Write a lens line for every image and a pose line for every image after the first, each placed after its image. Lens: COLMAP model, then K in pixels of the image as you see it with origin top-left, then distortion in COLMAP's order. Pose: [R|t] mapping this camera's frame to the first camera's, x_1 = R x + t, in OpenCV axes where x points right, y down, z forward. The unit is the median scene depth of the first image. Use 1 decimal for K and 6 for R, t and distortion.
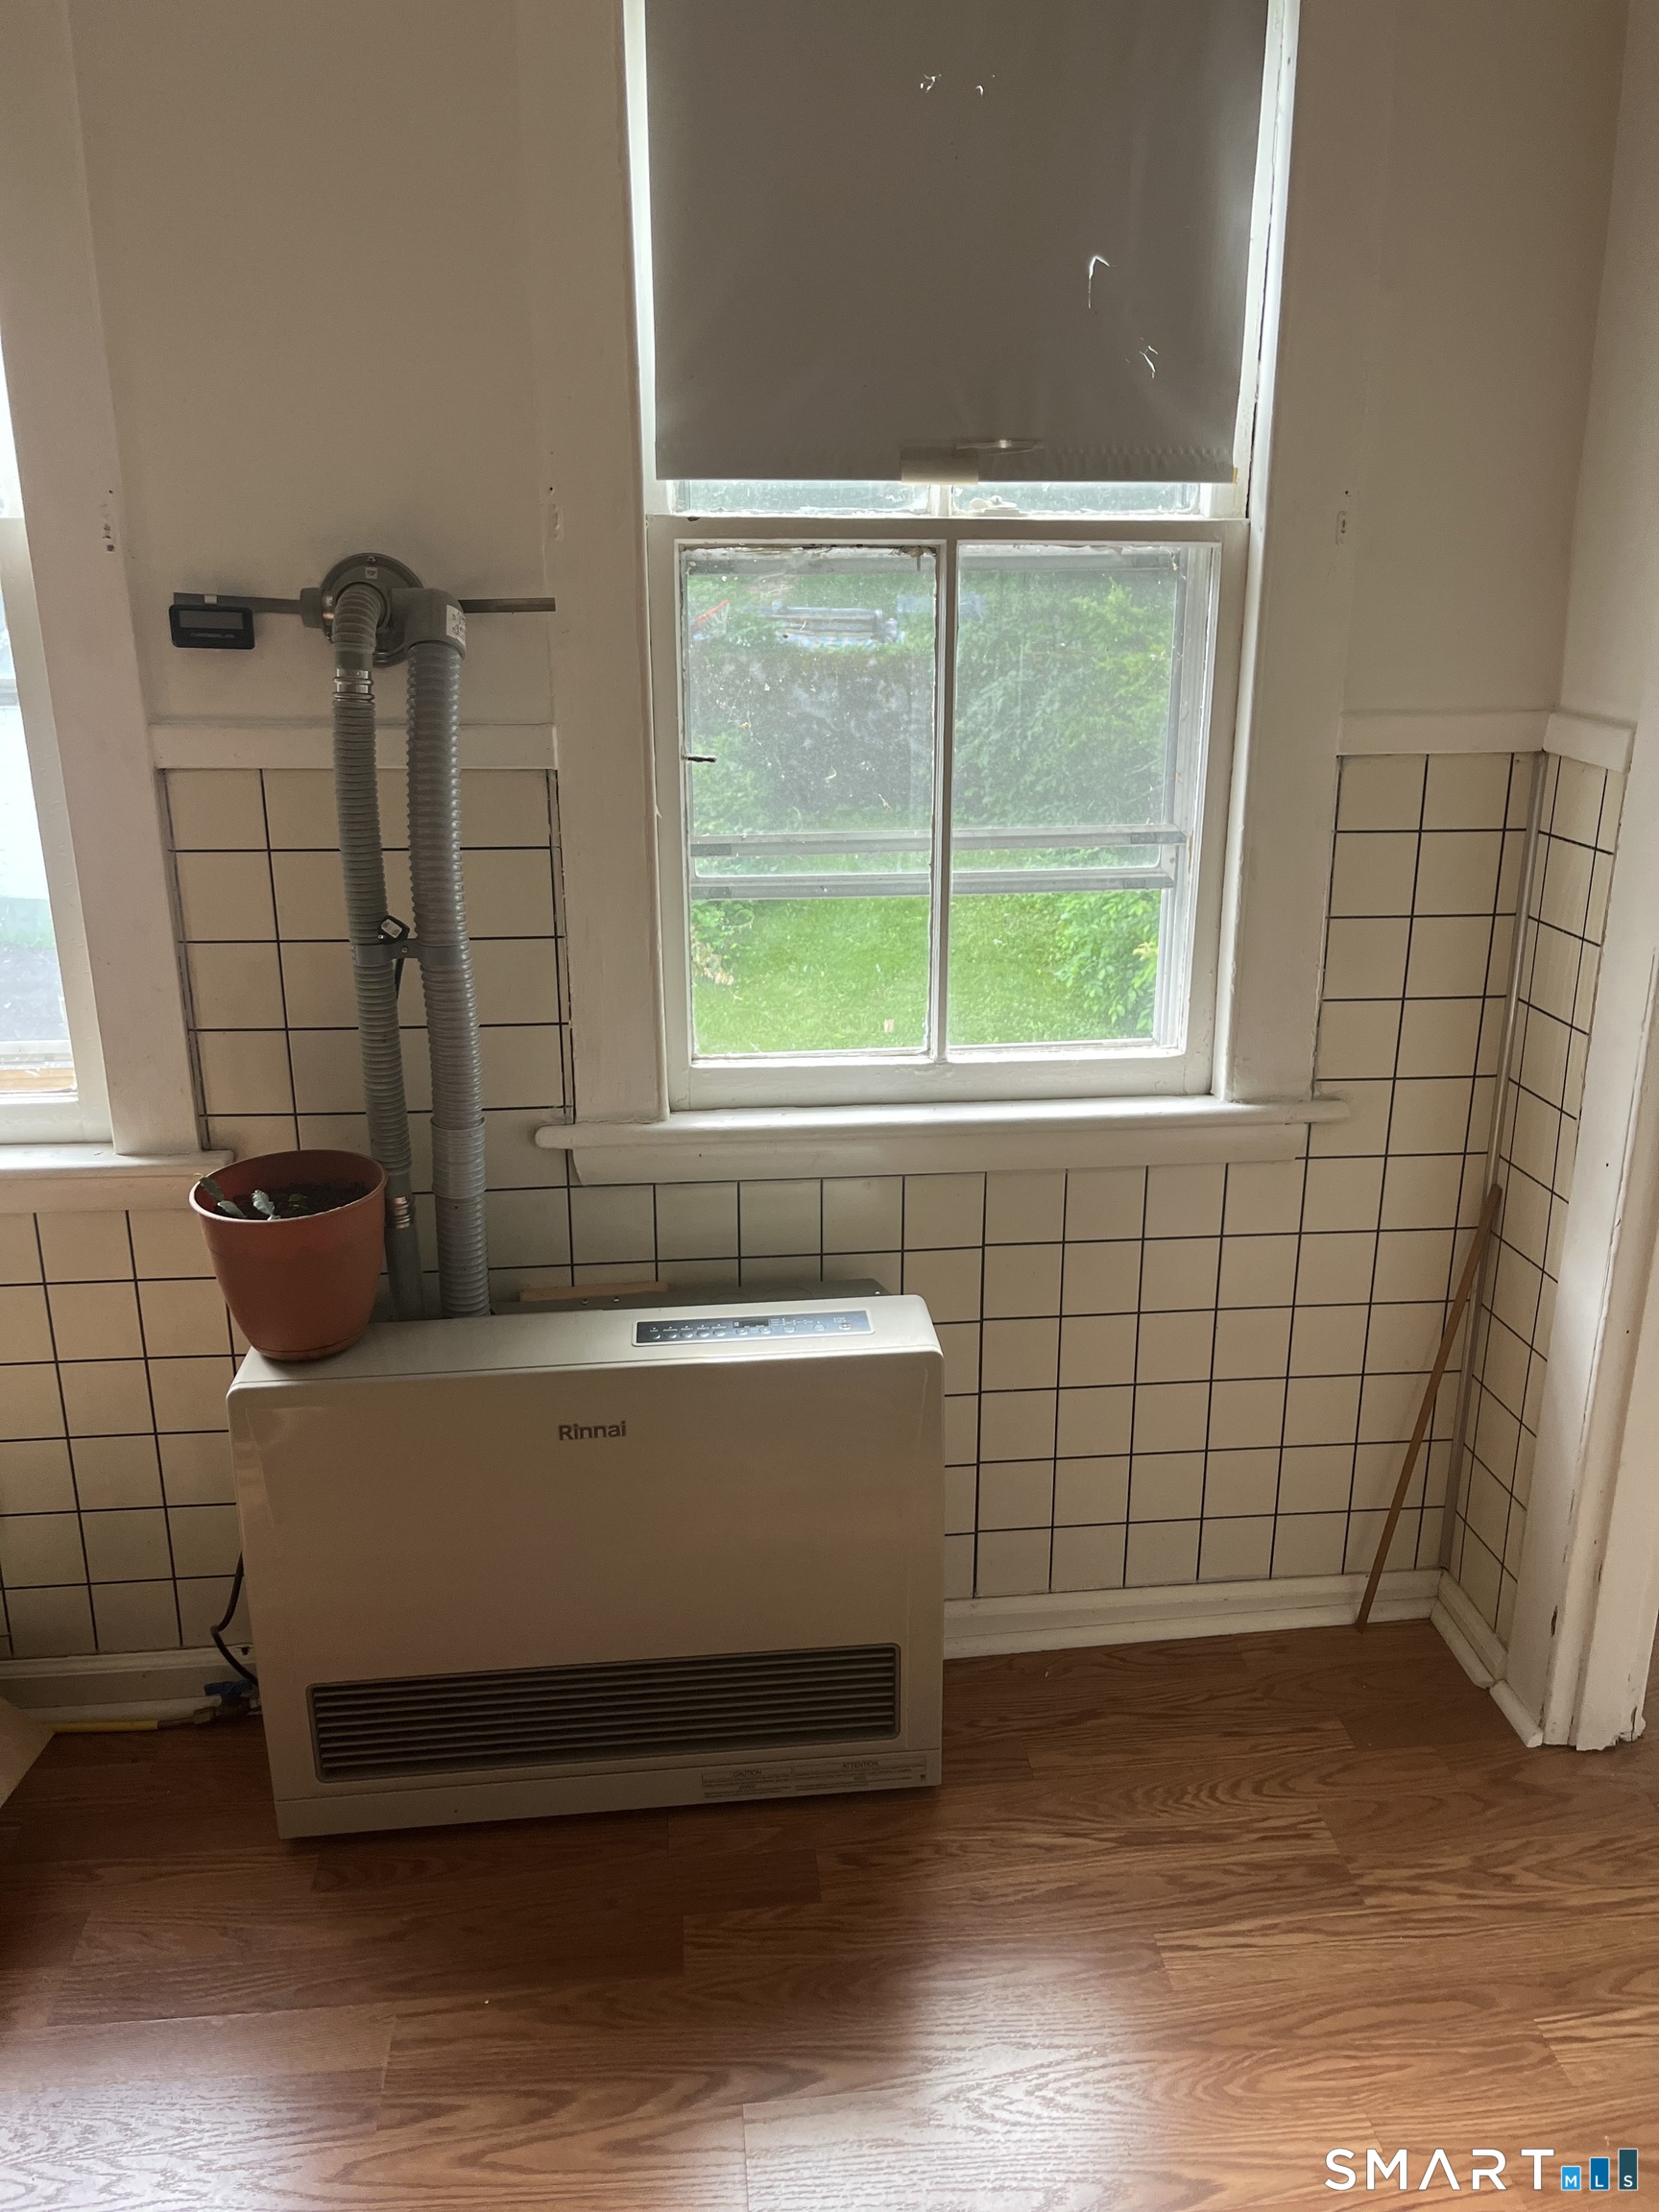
lens RADIAL K [[1707.2, 0, 848.7], [0, 1707.2, 1111.8], [0, 0, 1]] dist [0.098526, -0.143242]
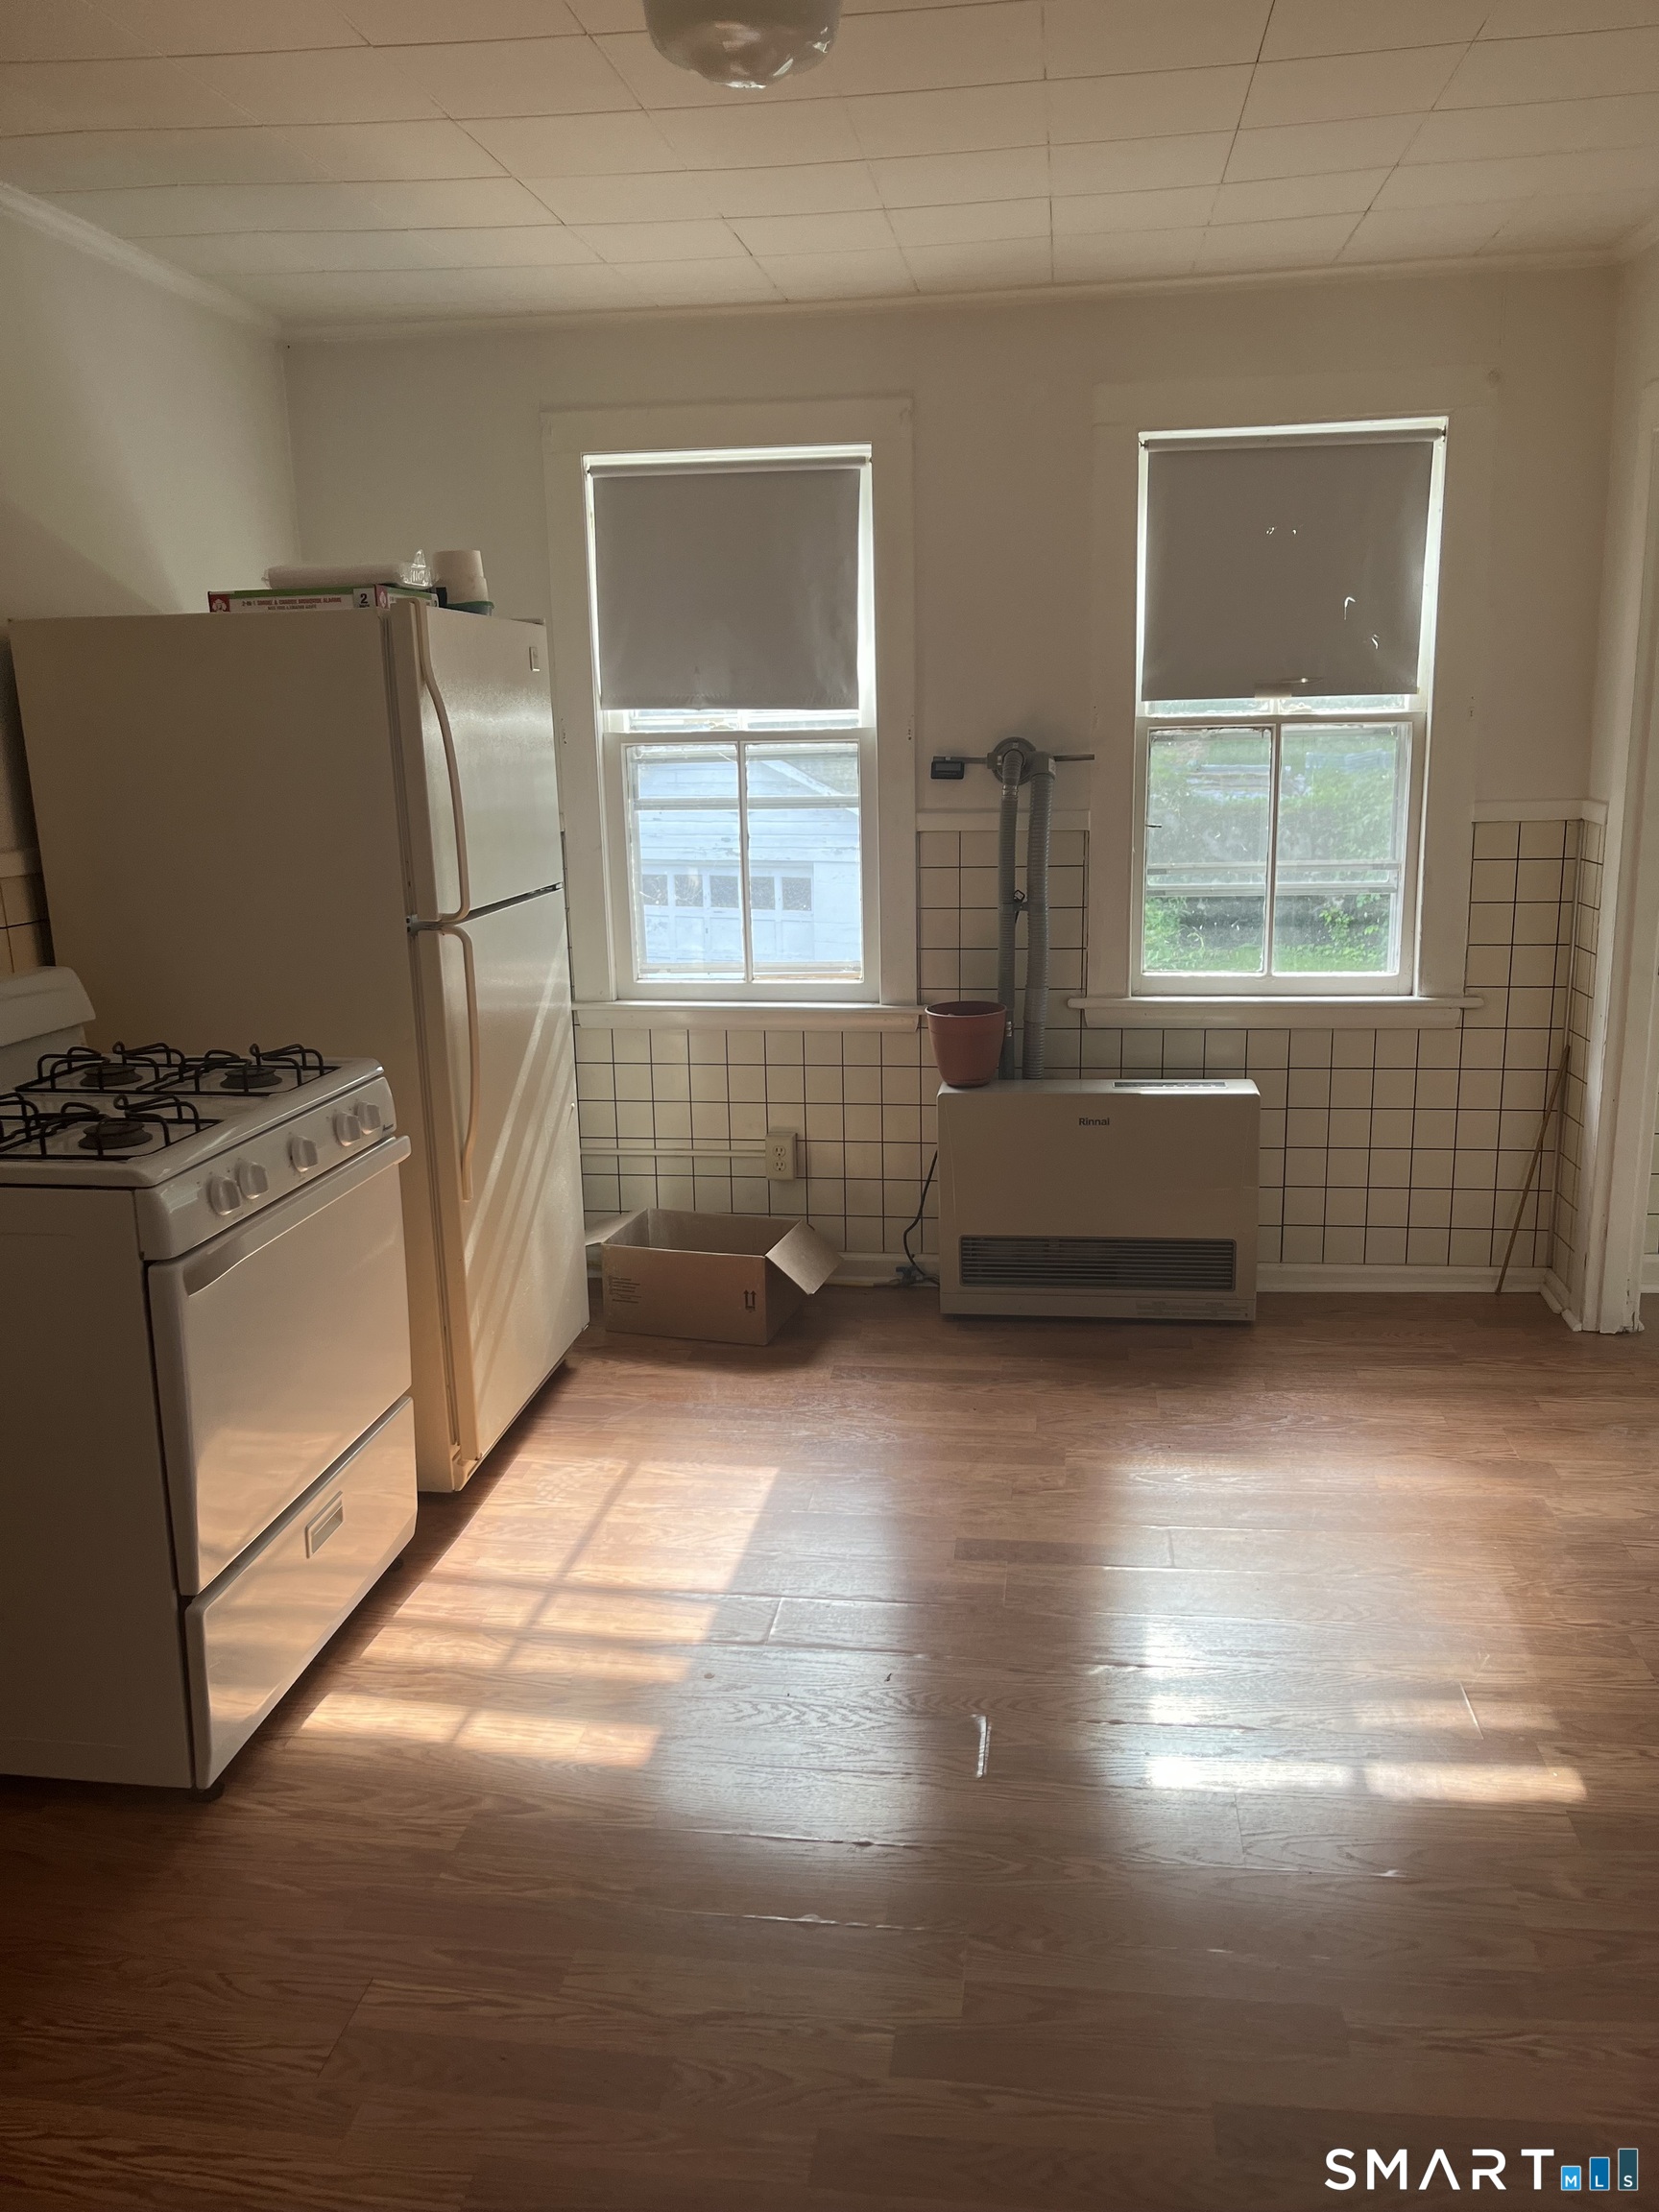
lens RADIAL K [[1707.2, 0, 848.7], [0, 1707.2, 1111.8], [0, 0, 1]] dist [0.098526, -0.143242]
pose [[0.972188, 0.032696, -0.231906, 0.050410], [-0.052957, 0.995250, -0.081686, 0.342523], [0.228134, 0.091695, 0.969302, -1.124605]]
